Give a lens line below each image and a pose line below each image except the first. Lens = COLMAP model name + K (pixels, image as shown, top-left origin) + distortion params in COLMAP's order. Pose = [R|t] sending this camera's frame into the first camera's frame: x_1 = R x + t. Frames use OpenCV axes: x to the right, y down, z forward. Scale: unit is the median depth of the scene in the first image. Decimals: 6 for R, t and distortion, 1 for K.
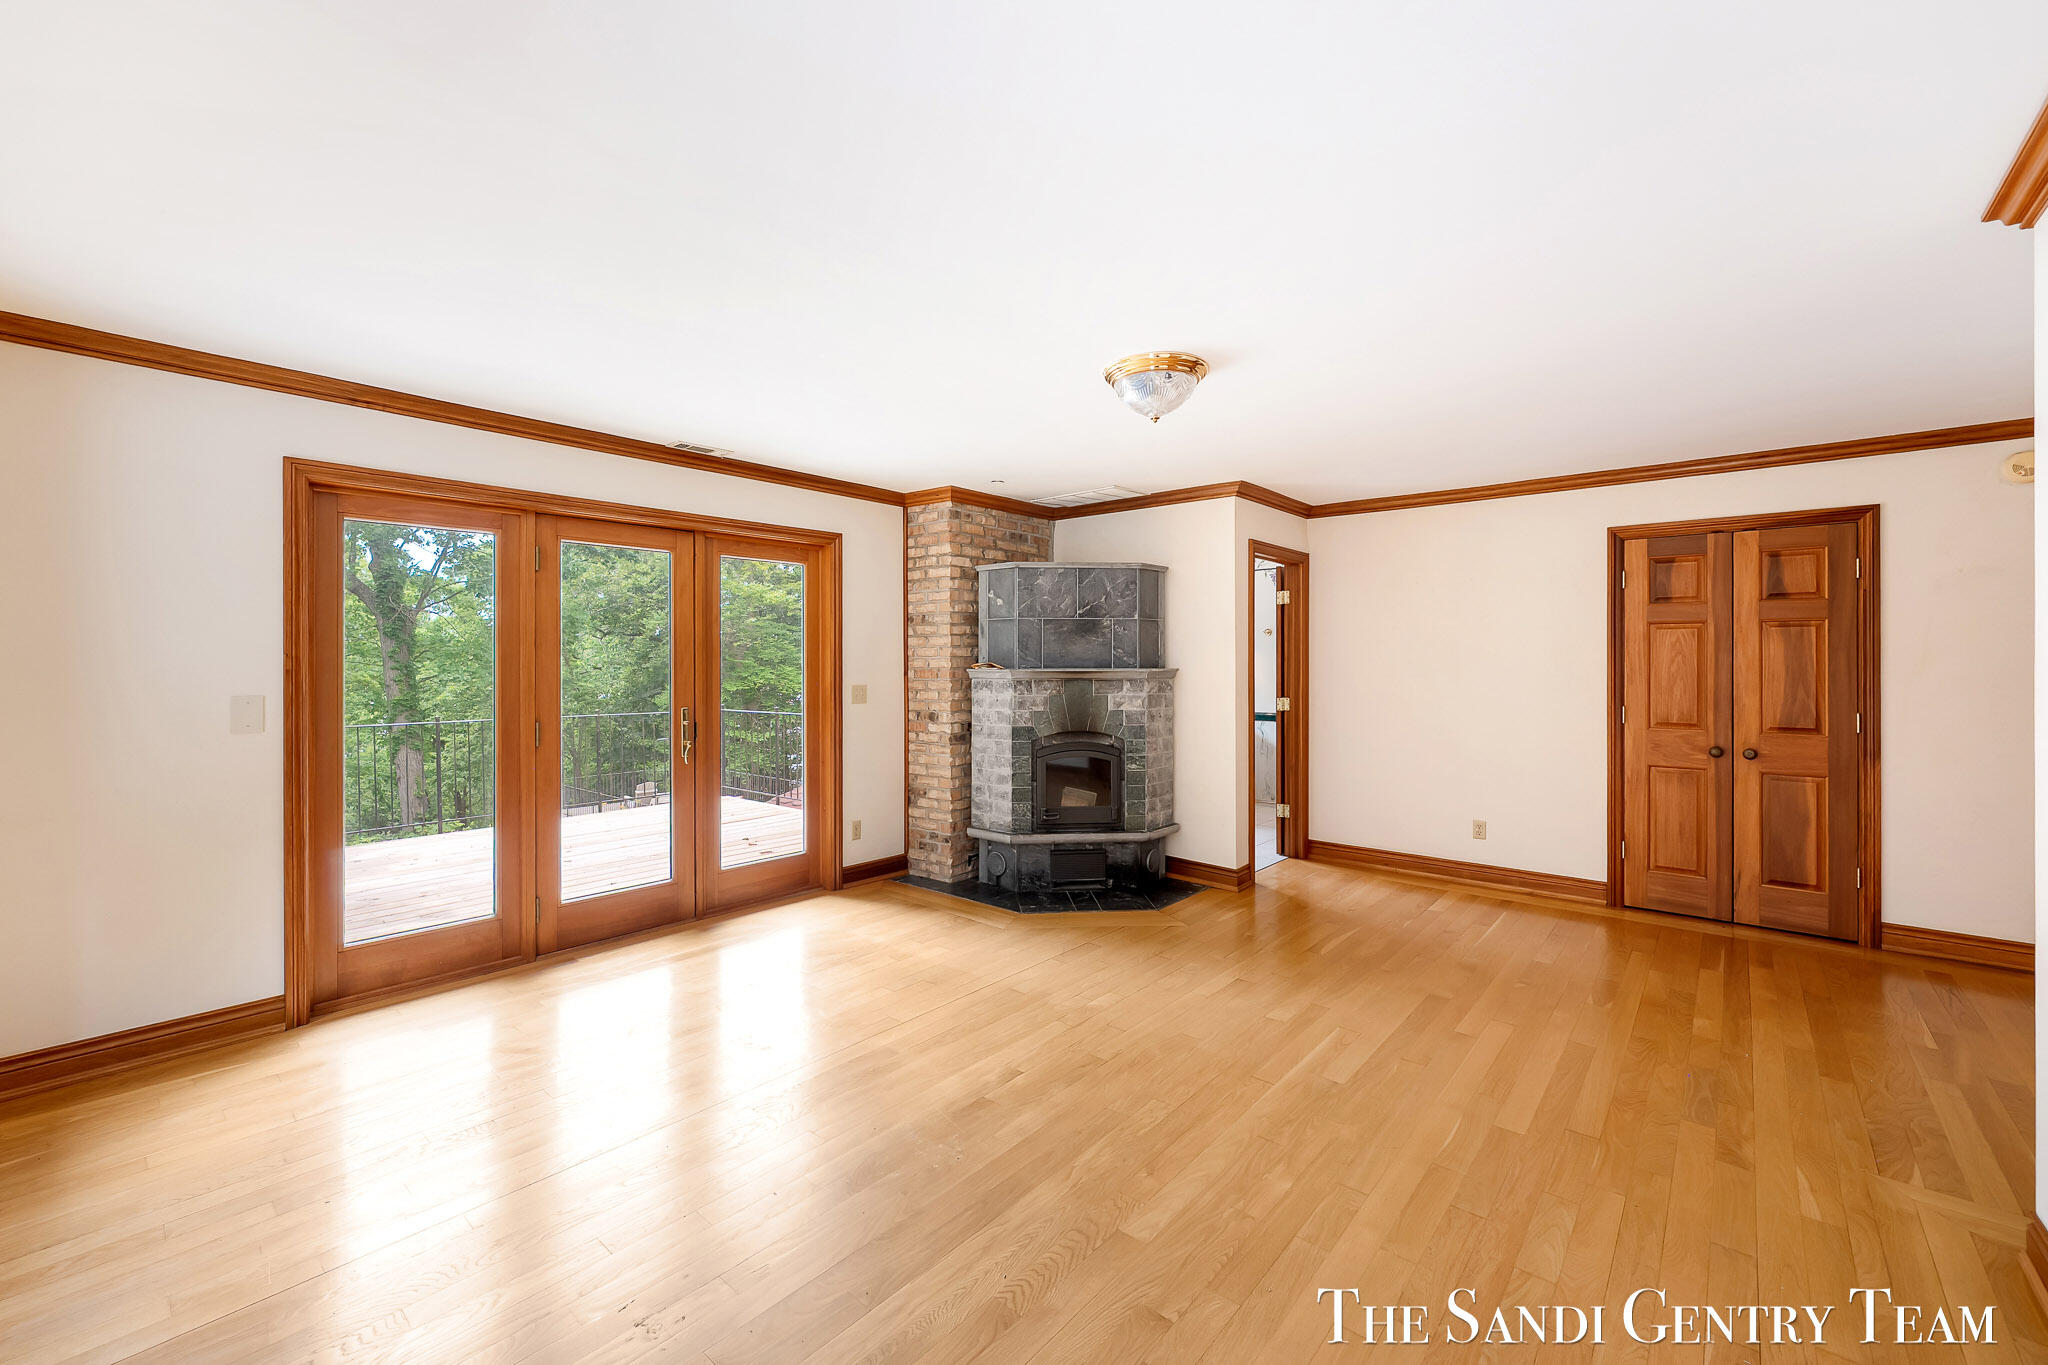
lens RADIAL K [[832.4, 0, 1010.5], [0, 832.4, 665.4], [0, 0, 1]] dist [0.000704, 0.000392]
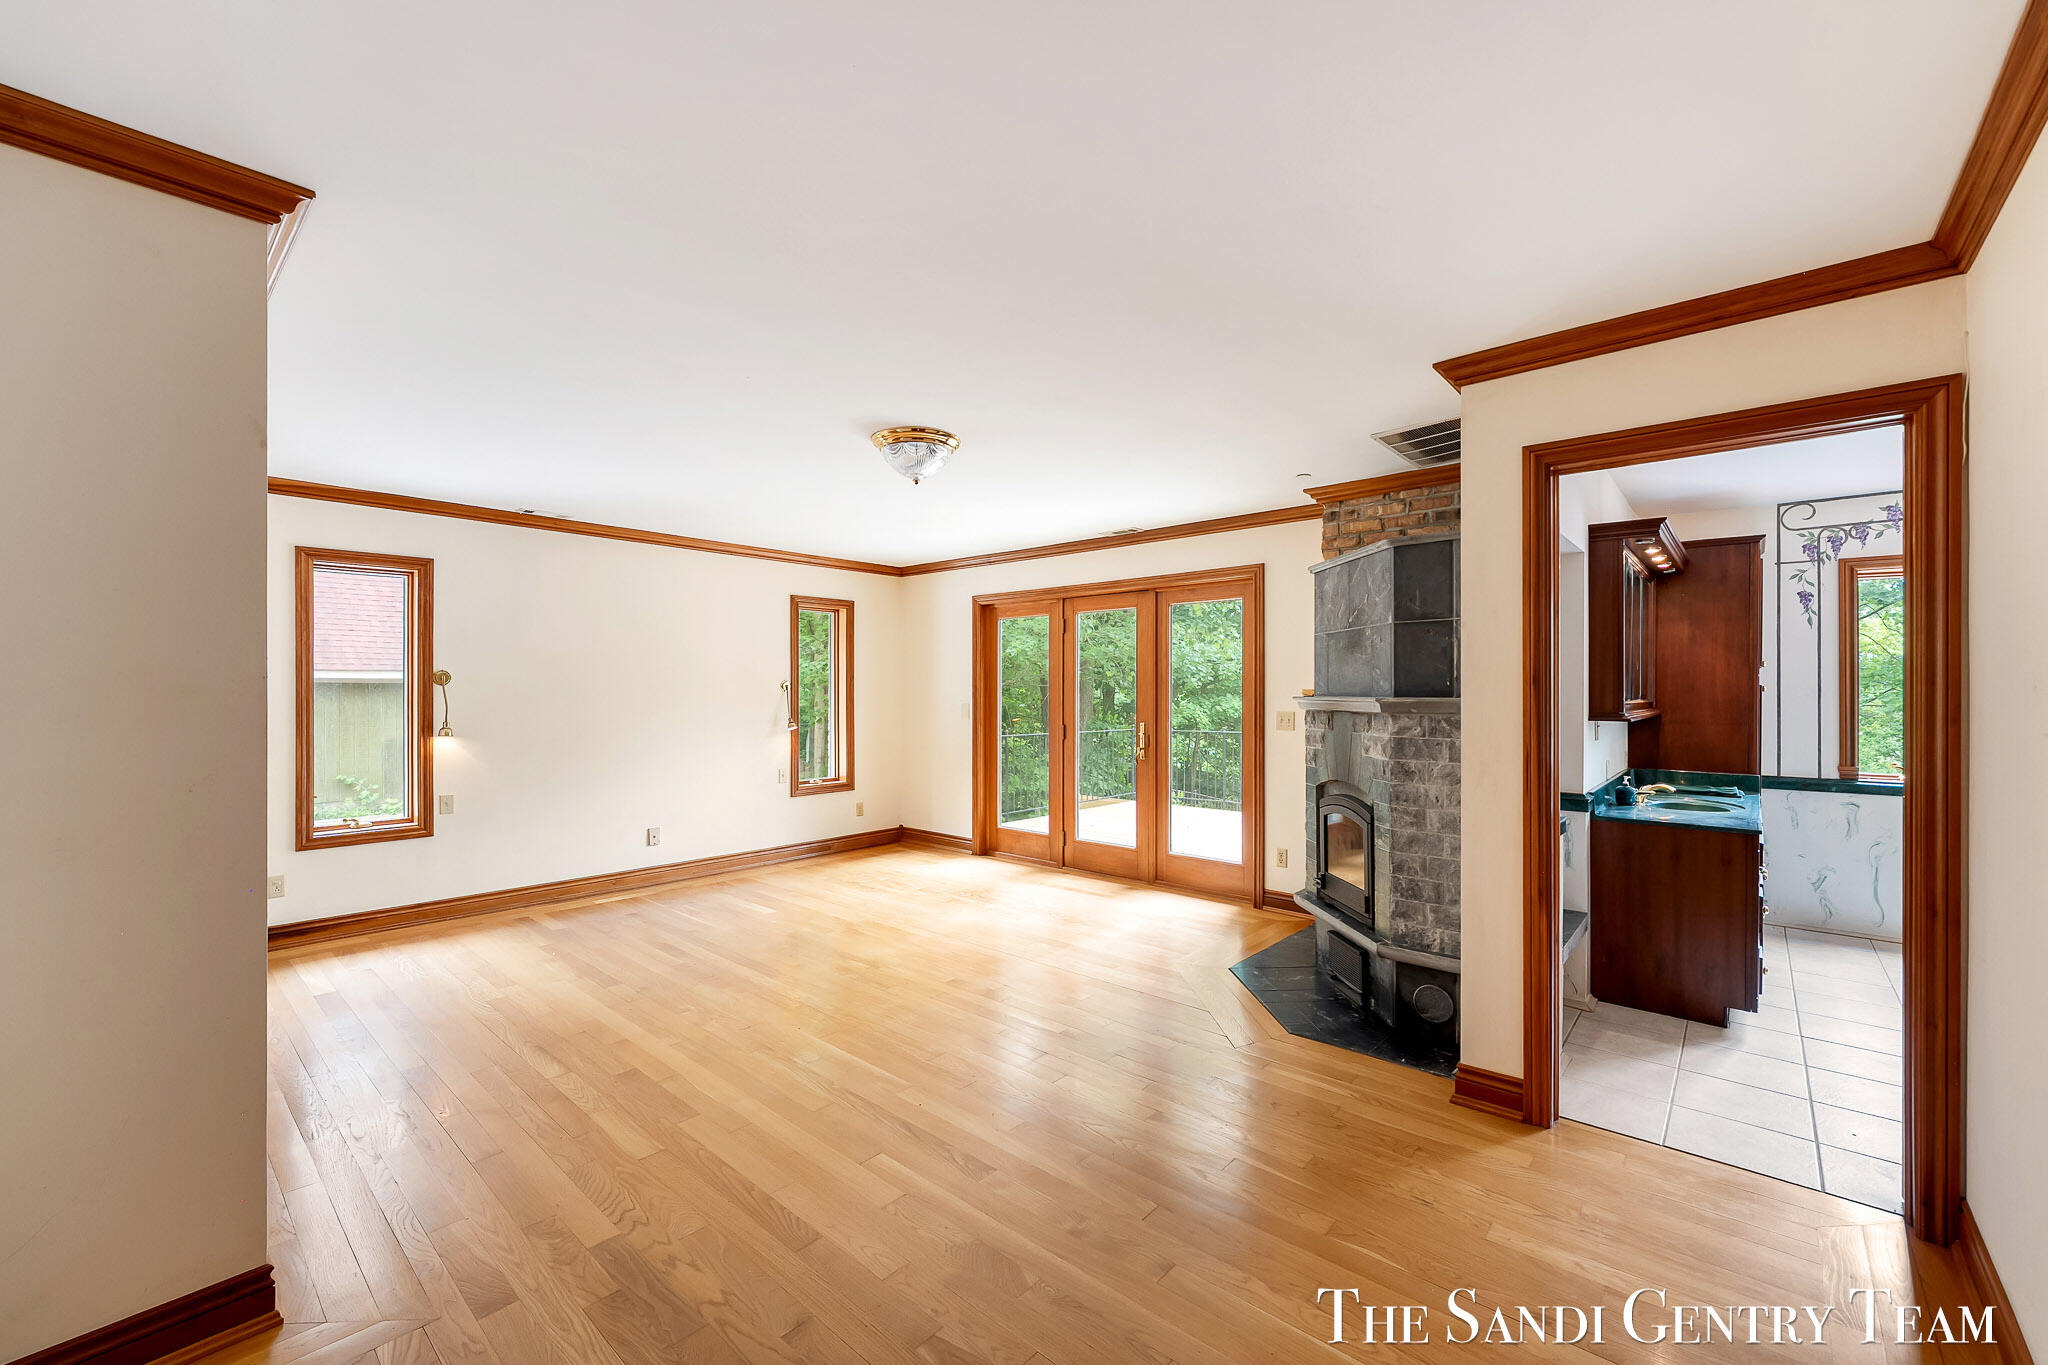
lens RADIAL K [[832.4, 0, 1016.4], [0, 832.4, 691.3], [0, 0, 1]] dist [0.000704, 0.000392]
pose [[-0.015238, 0.003391, -0.999878, 0.811531], [-0.003022, 0.999990, 0.003438, -0.002714], [0.999879, 0.003074, -0.015227, 0.695791]]
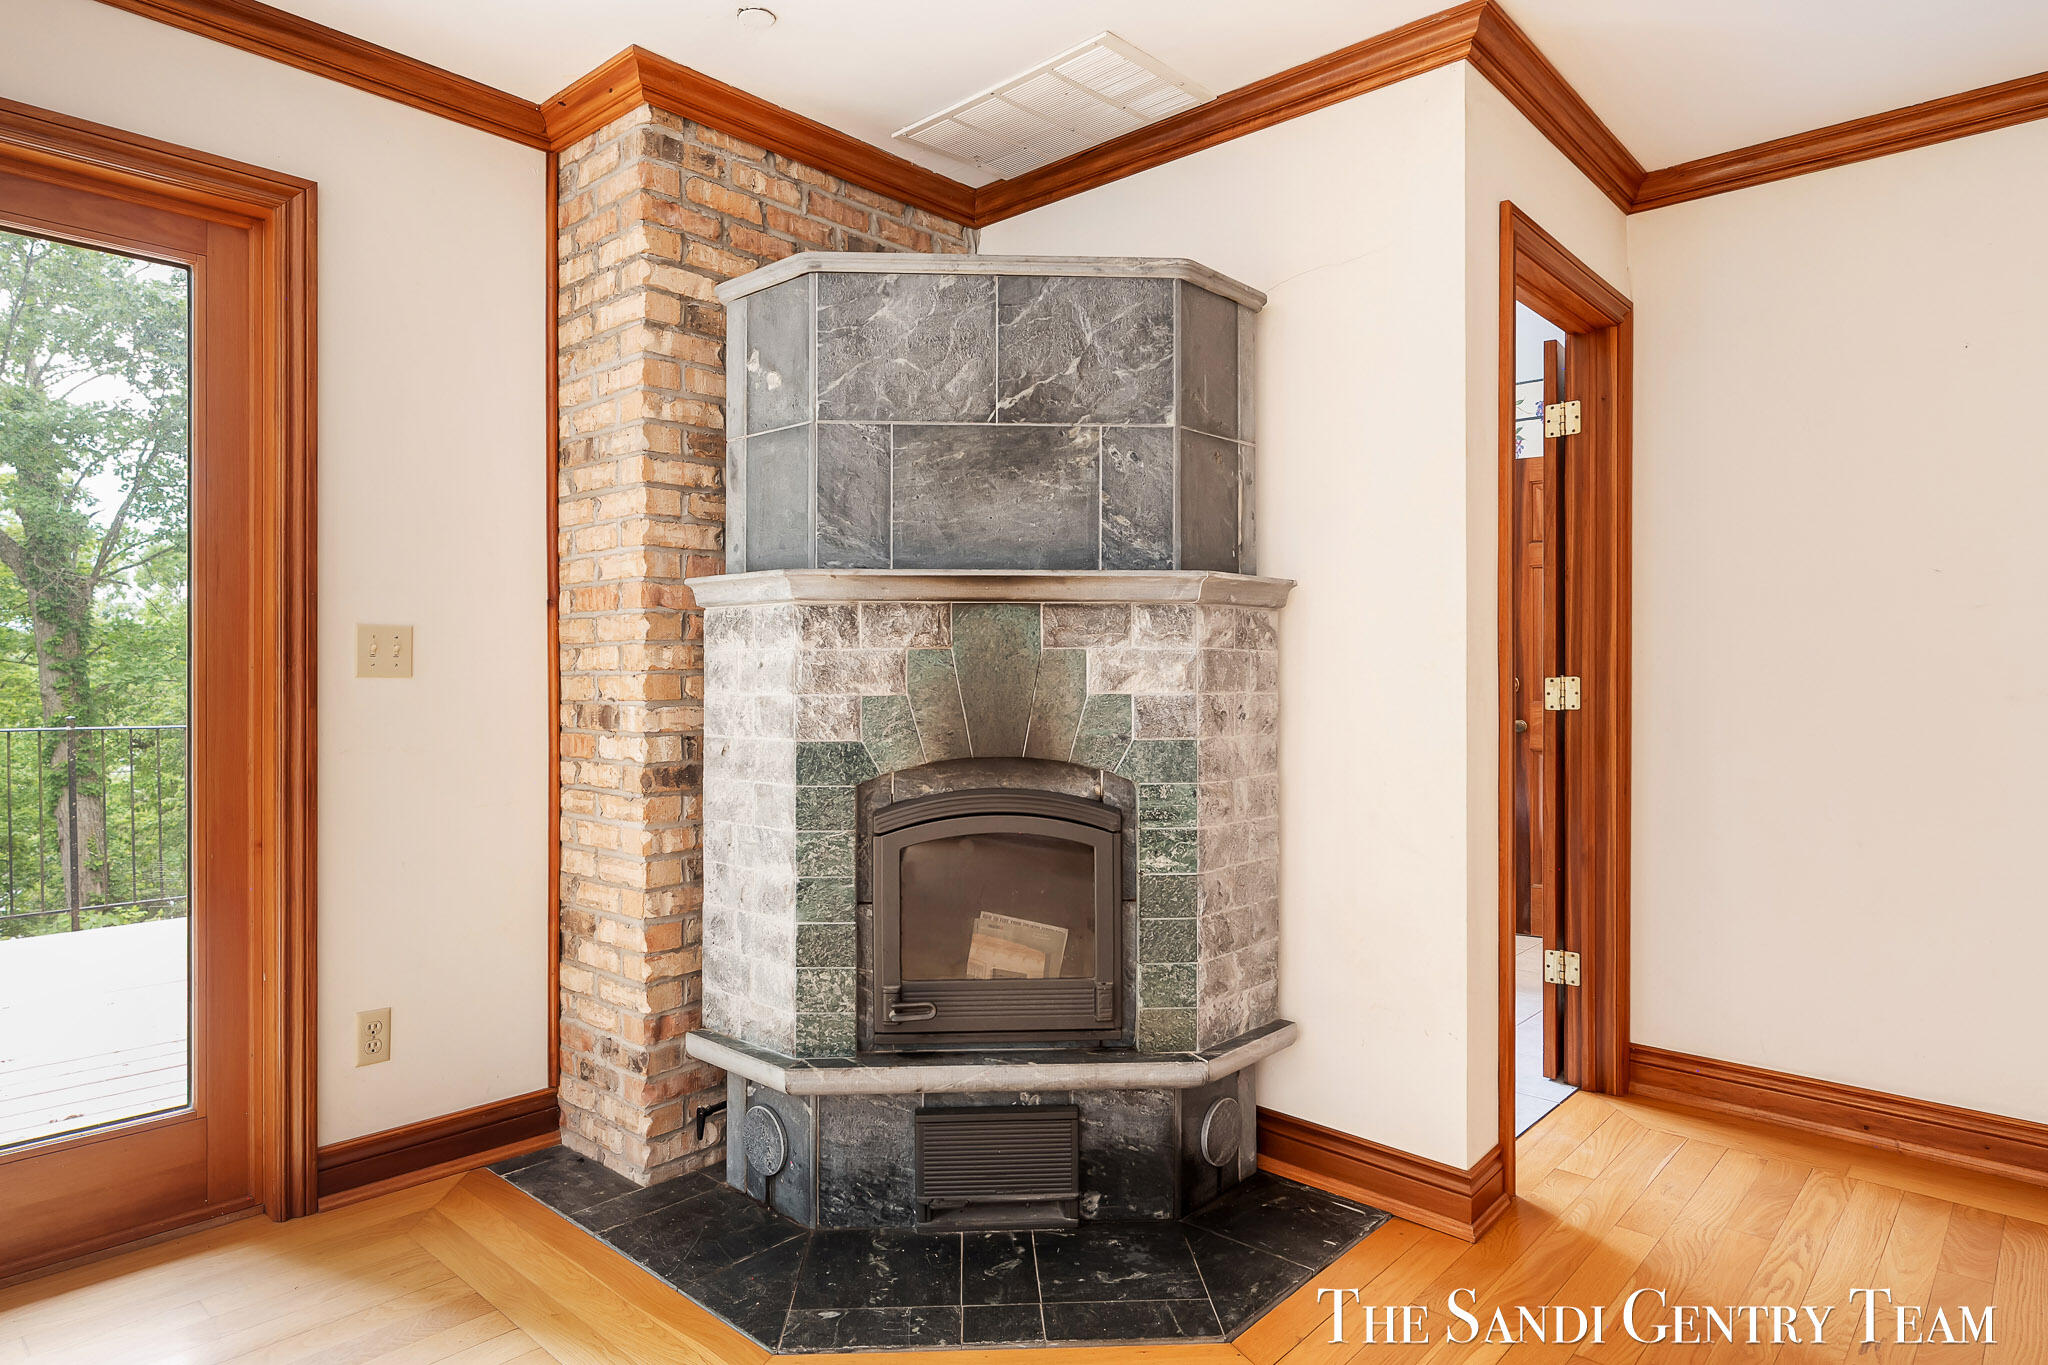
lens RADIAL K [[1173.4, 0, 1007.1], [0, 1173.4, 681.1], [0, 0, 1]] dist [0.002842, -0.001470]
pose [[0.999594, 0.001575, -0.028435, 0.096086], [-0.001517, 0.999997, 0.002064, 0.045879], [0.028438, -0.002020, 0.999594, 0.508765]]
